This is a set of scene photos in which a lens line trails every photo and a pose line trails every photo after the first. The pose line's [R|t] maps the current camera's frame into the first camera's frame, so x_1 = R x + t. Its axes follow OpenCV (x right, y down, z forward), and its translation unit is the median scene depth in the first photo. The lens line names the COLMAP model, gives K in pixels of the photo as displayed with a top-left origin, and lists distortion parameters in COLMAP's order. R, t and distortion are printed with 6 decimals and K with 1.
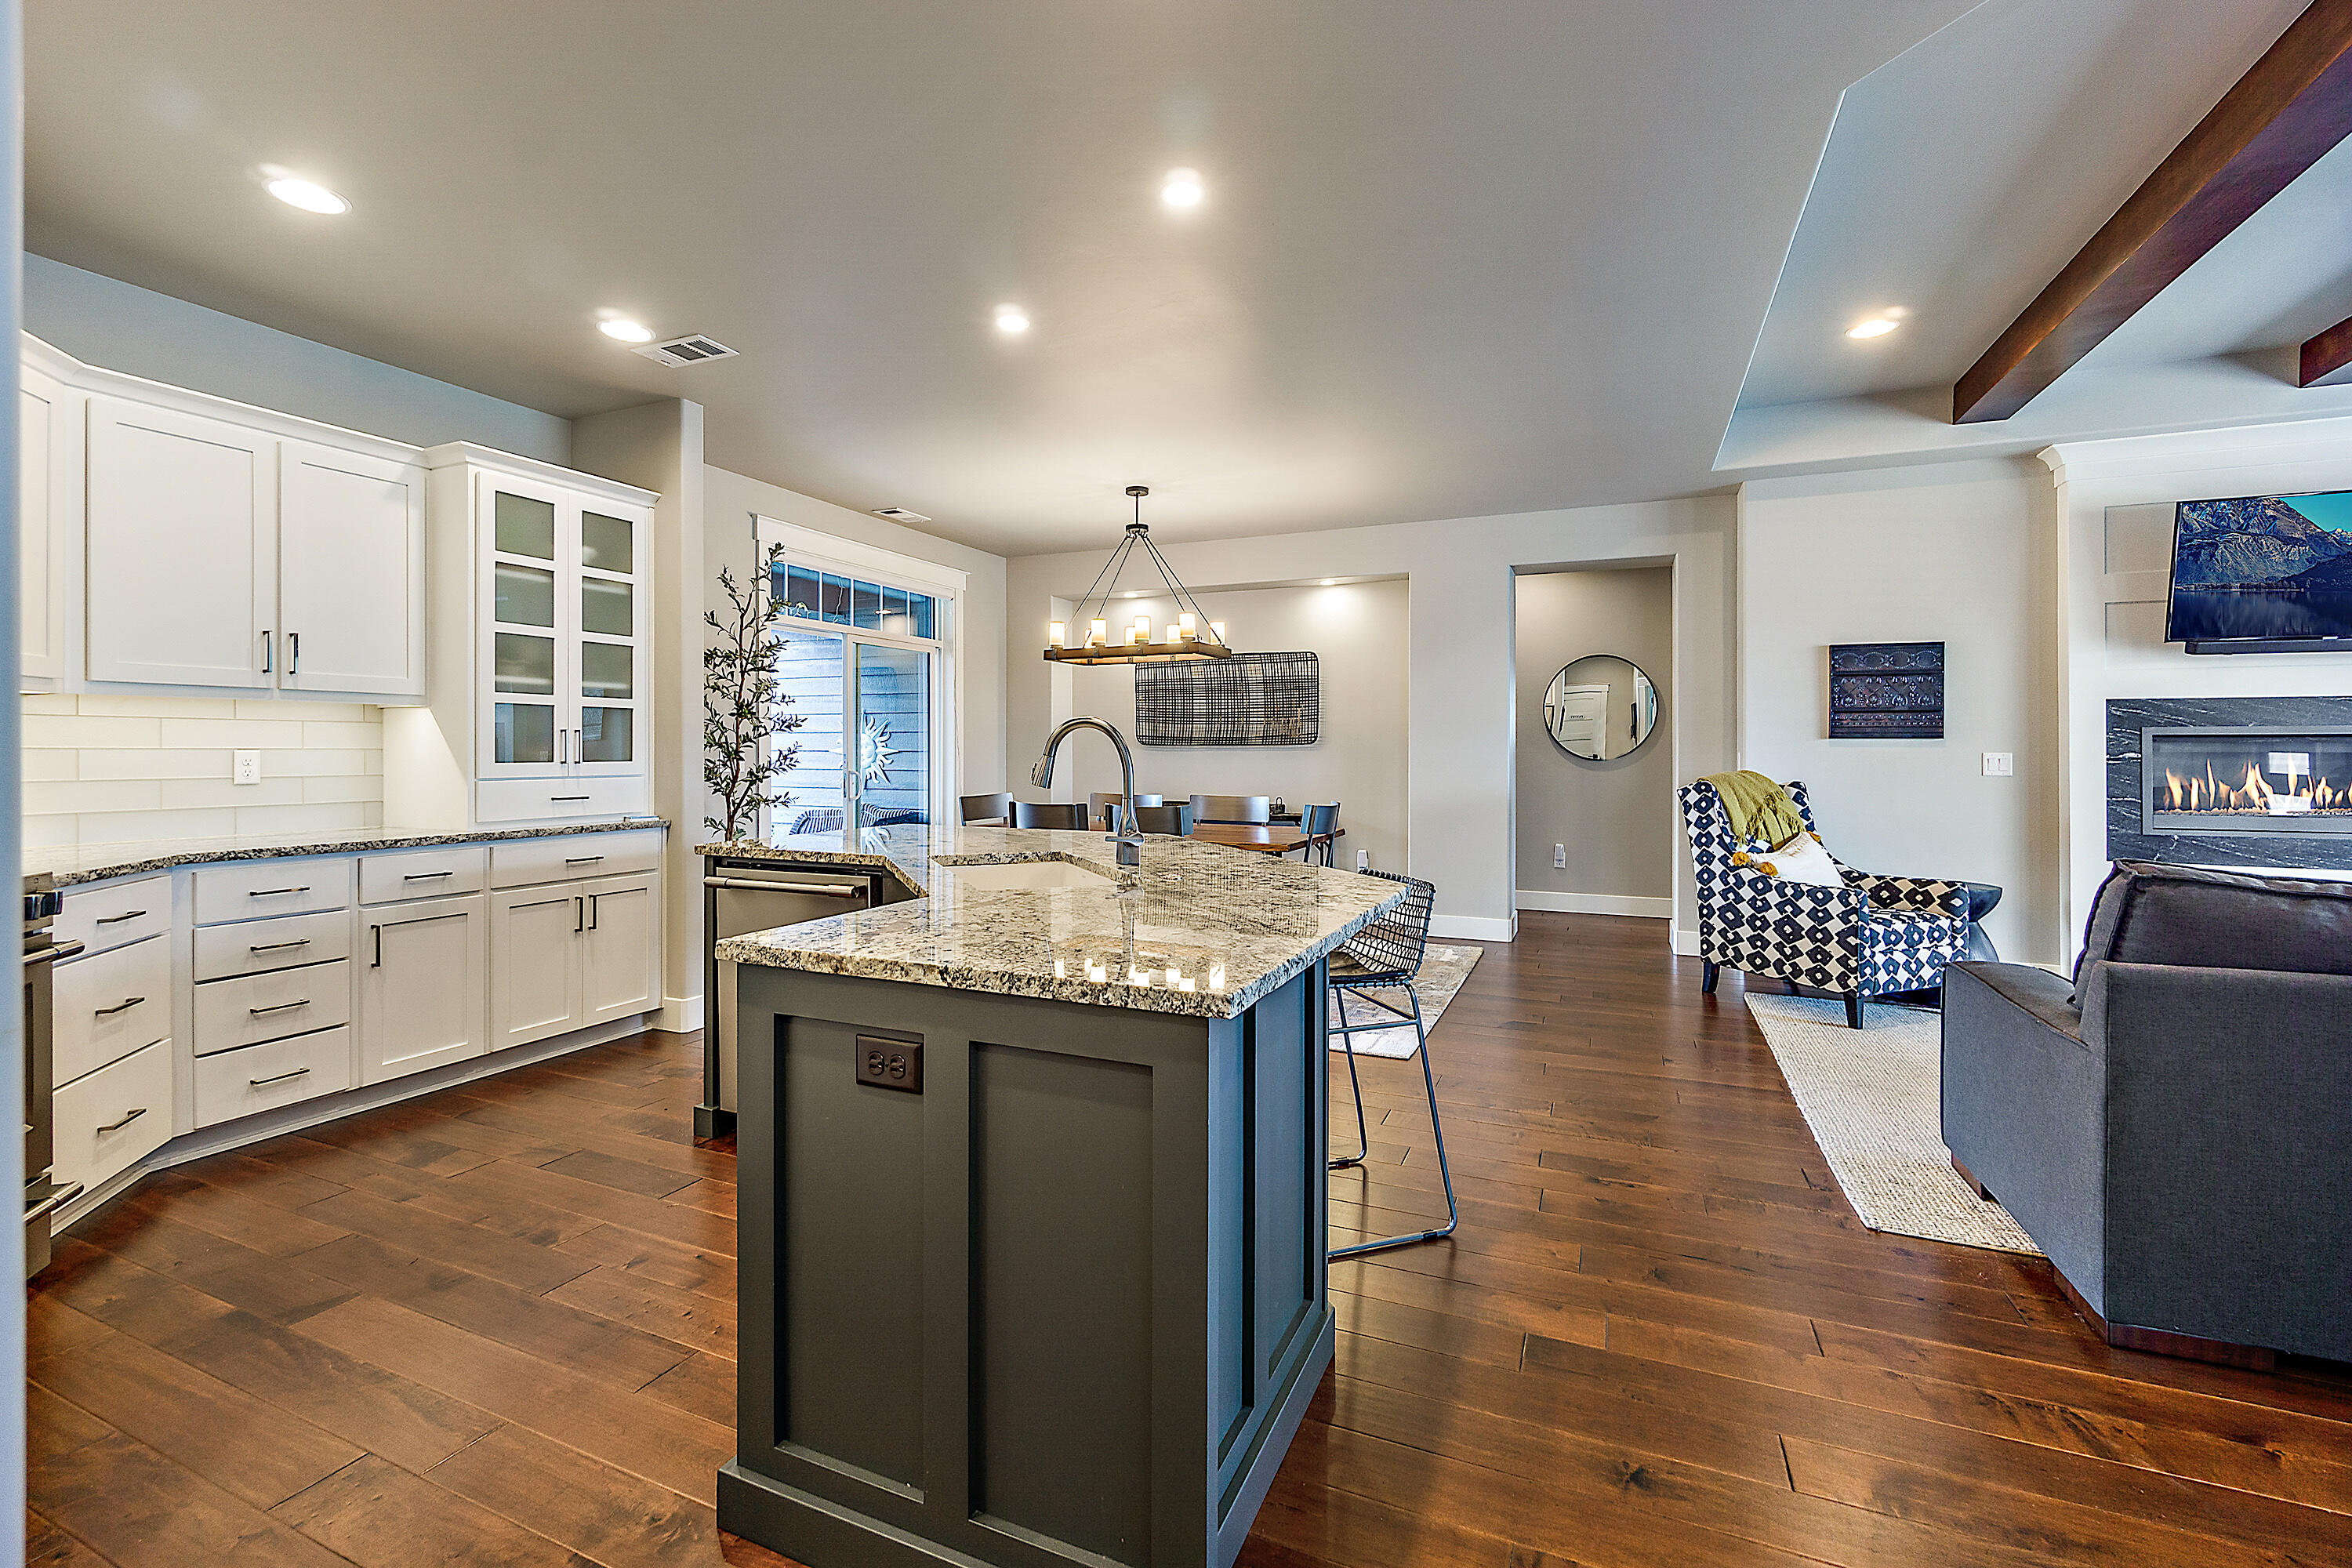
lens RADIAL K [[1039.6, 0, 1160.1], [0, 1039.6, 751.2], [0, 0, 1]] dist [-0.003356, -0.000036]
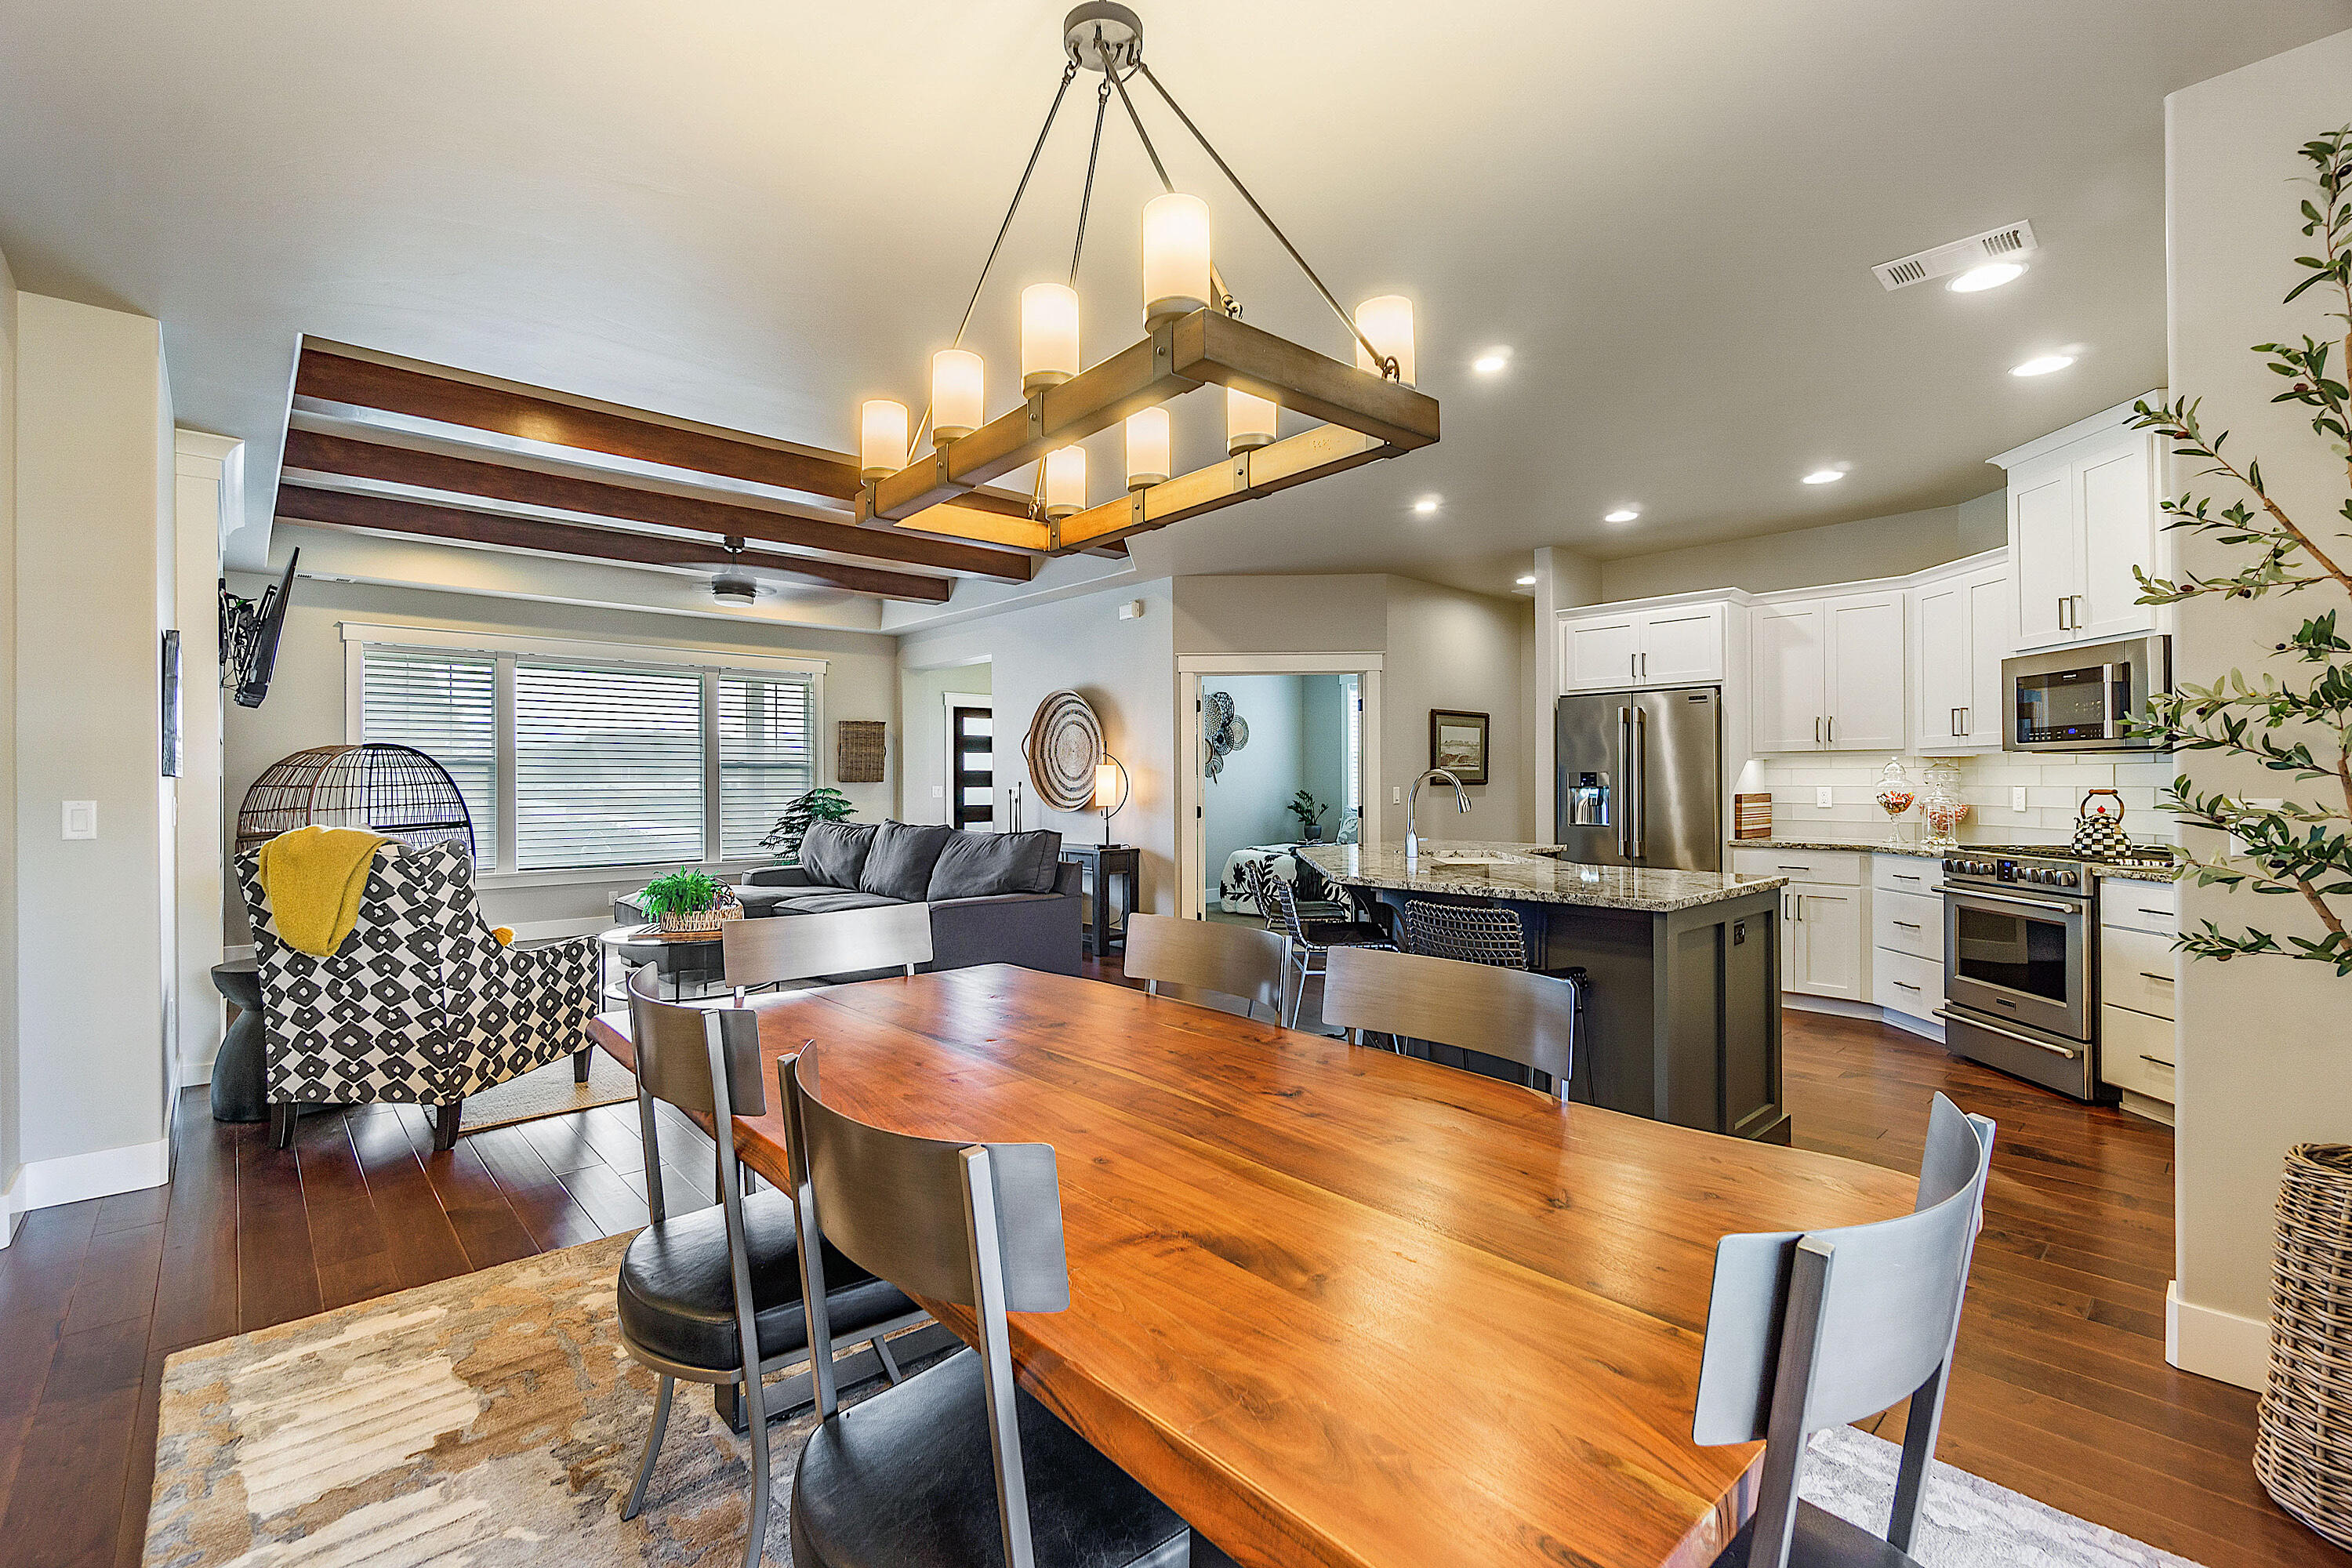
lens RADIAL K [[1026.6, 0, 1149.7], [0, 1026.6, 790.2], [0, 0, 1]] dist [0.000778, 0.000073]
pose [[-0.908575, -0.001865, 0.417718, -0.187558], [0.002811, 0.999940, 0.010578, -0.010336], [-0.417713, 0.010785, -0.908515, 1.511357]]
